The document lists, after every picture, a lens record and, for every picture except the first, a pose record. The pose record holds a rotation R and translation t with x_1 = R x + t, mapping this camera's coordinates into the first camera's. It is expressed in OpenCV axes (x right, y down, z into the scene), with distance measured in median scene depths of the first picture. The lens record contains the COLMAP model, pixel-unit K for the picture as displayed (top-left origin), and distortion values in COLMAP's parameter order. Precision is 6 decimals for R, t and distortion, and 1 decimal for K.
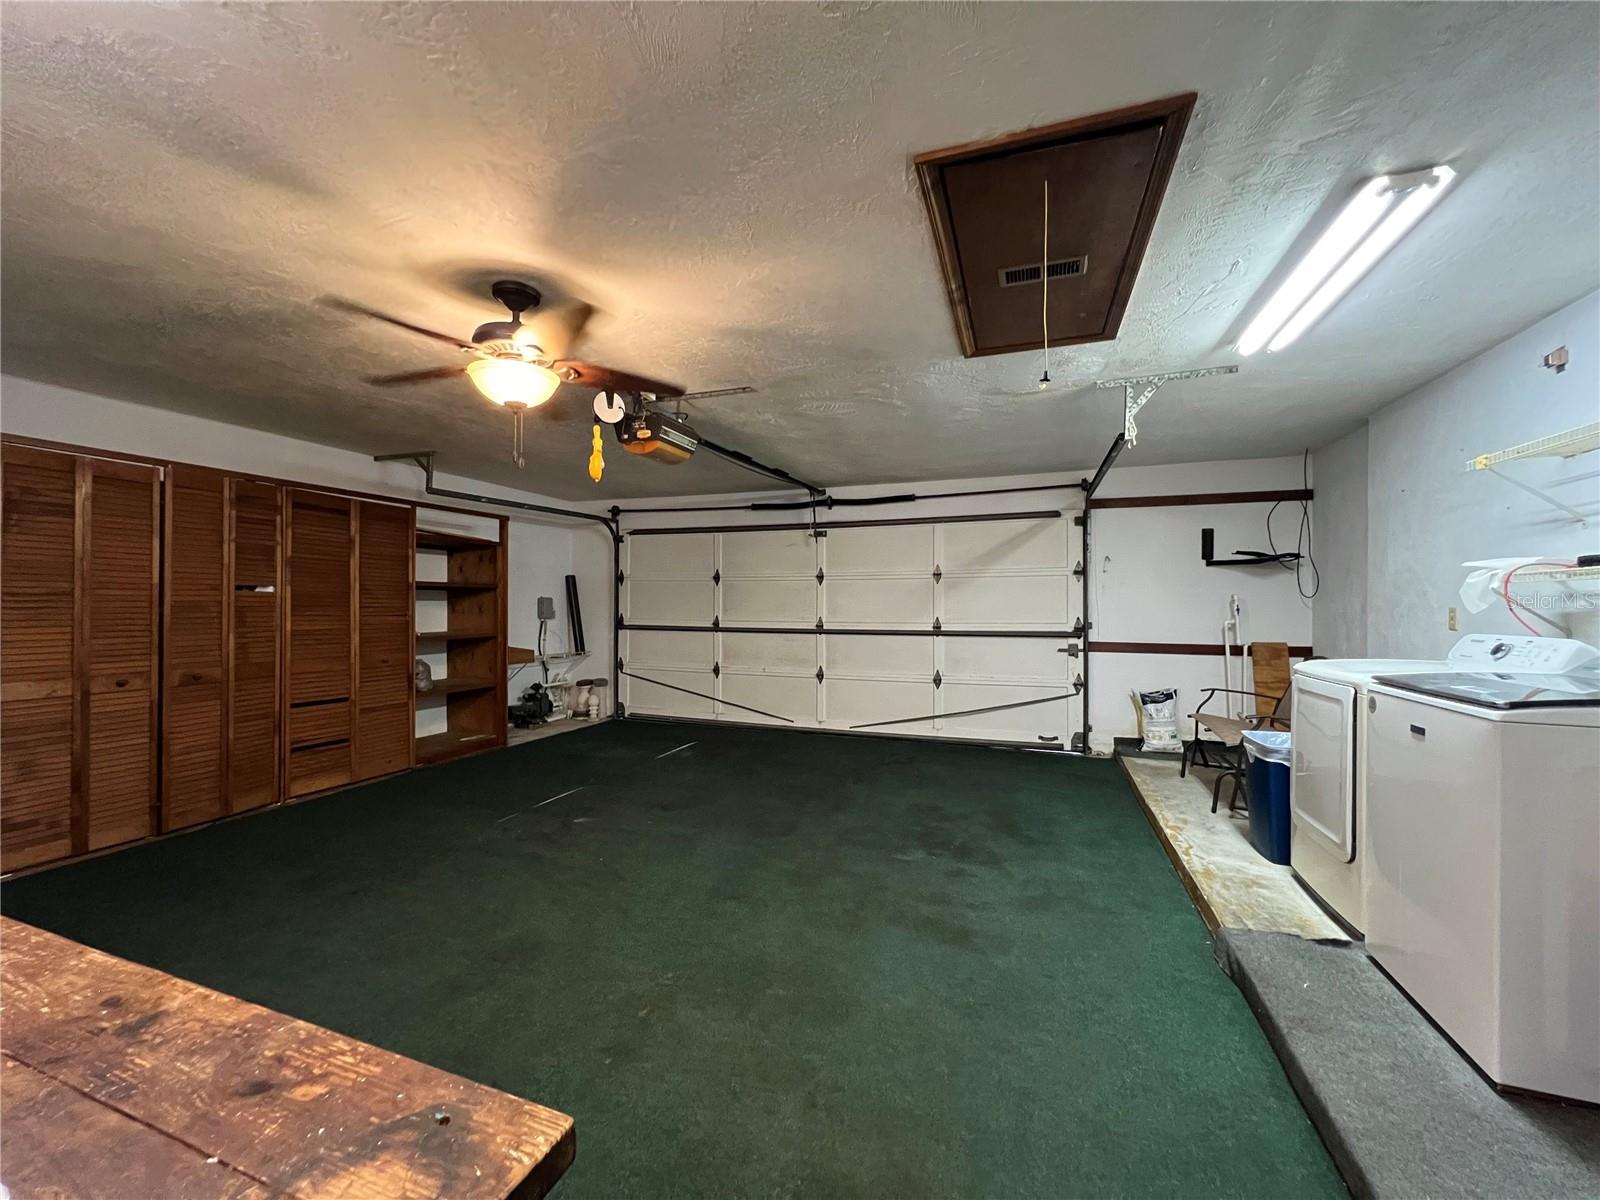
lens RADIAL K [[641.4, 0, 793.3], [0, 641.4, 602.8], [0, 0, 1]] dist [-0.002993, 0.001242]
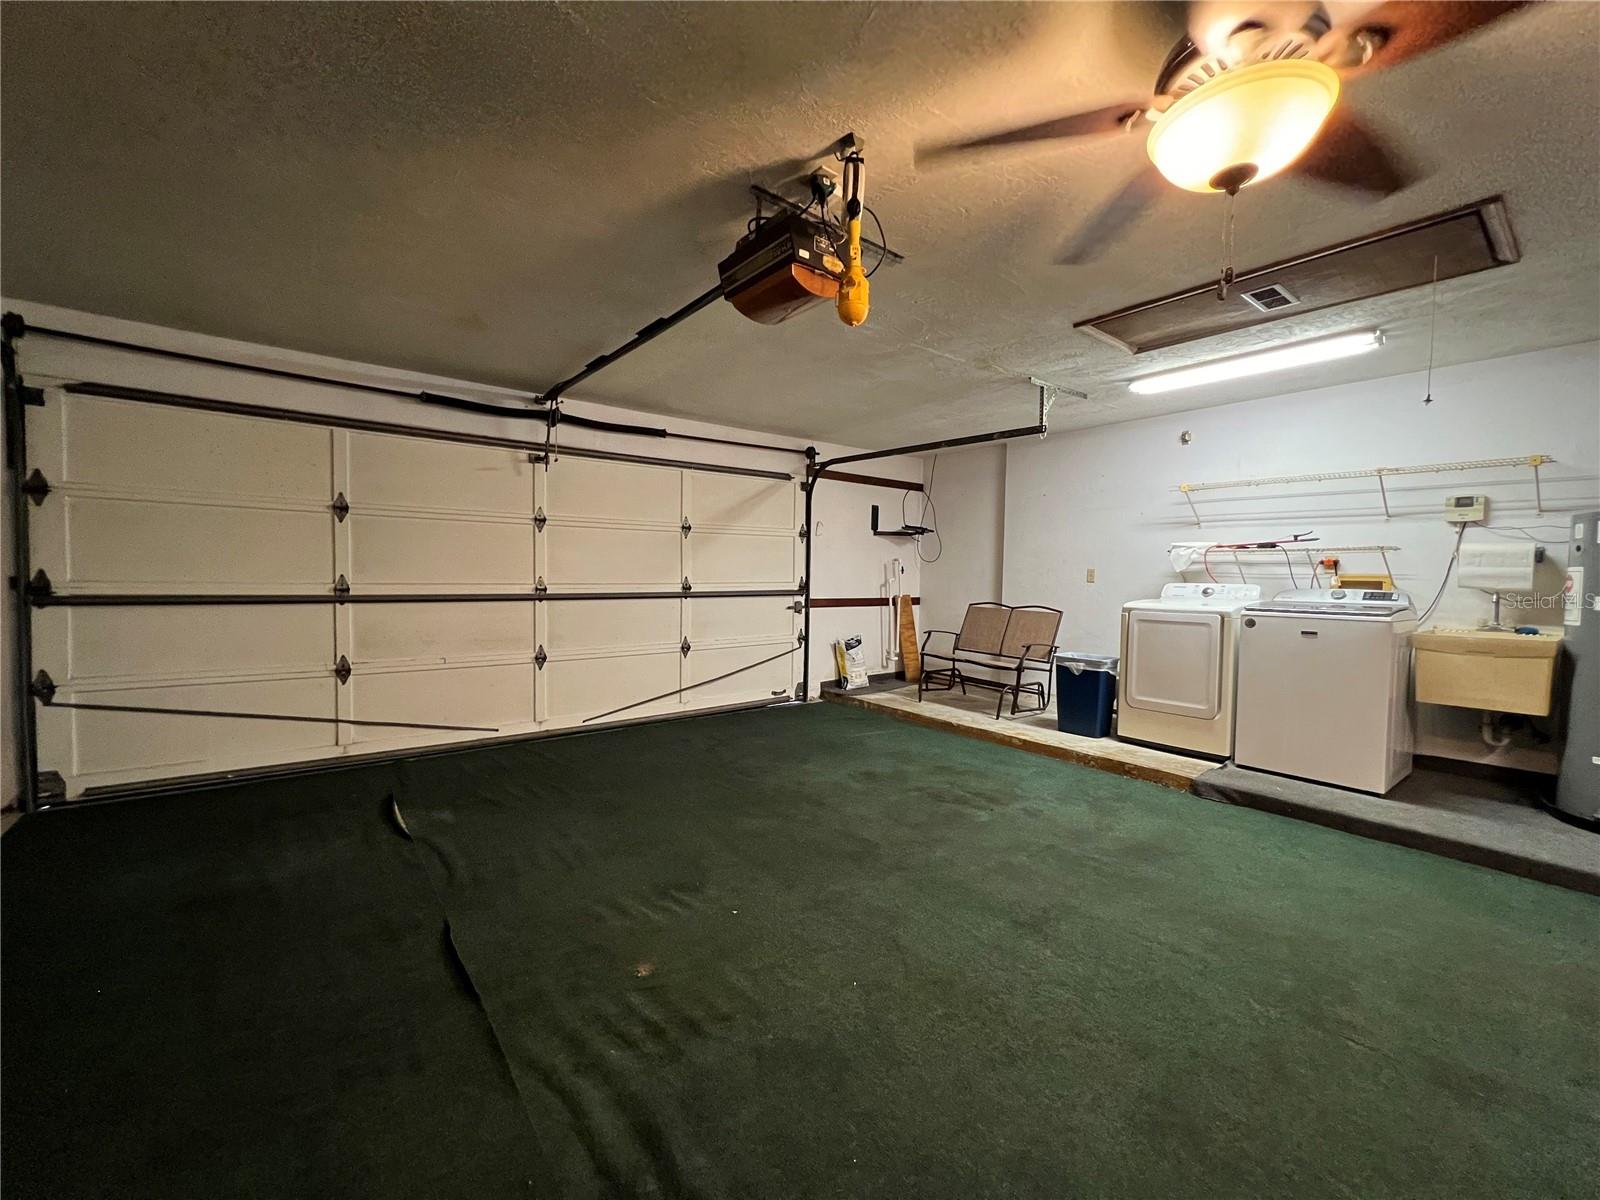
lens RADIAL K [[641.4, 0, 797.2], [0, 641.4, 602.1], [0, 0, 1]] dist [-0.002993, 0.001242]
pose [[0.532068, -0.034386, 0.846003, -0.474208], [-0.014017, 0.998680, 0.049408, 0.012669], [-0.846586, -0.038147, 0.530884, 0.435165]]
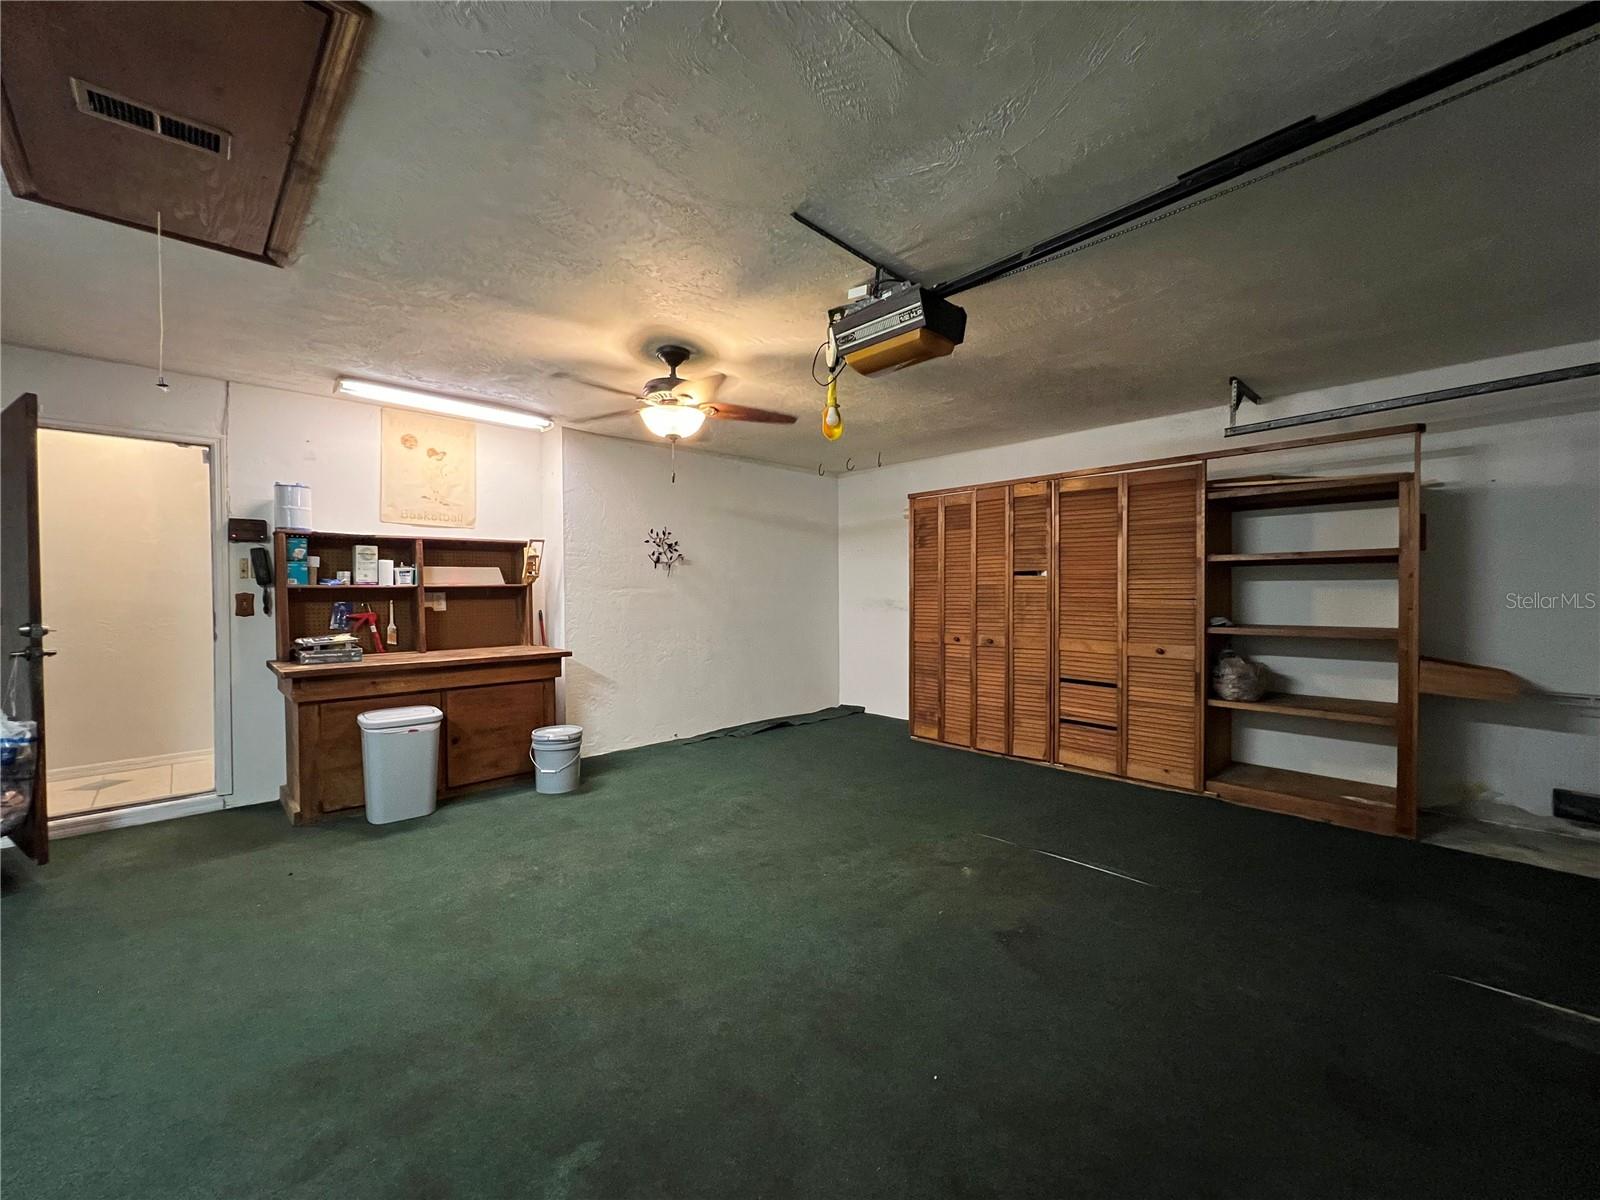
lens RADIAL K [[645.0, 0, 793.4], [0, 645.0, 594.8], [0, 0, 1]] dist [-0.006919, 0.000563]
pose [[-0.445022, -0.000295, -0.895520, 0.295281], [0.000003, 1.000000, -0.000331, 0.012330], [0.895520, -0.000150, -0.445022, 0.794299]]
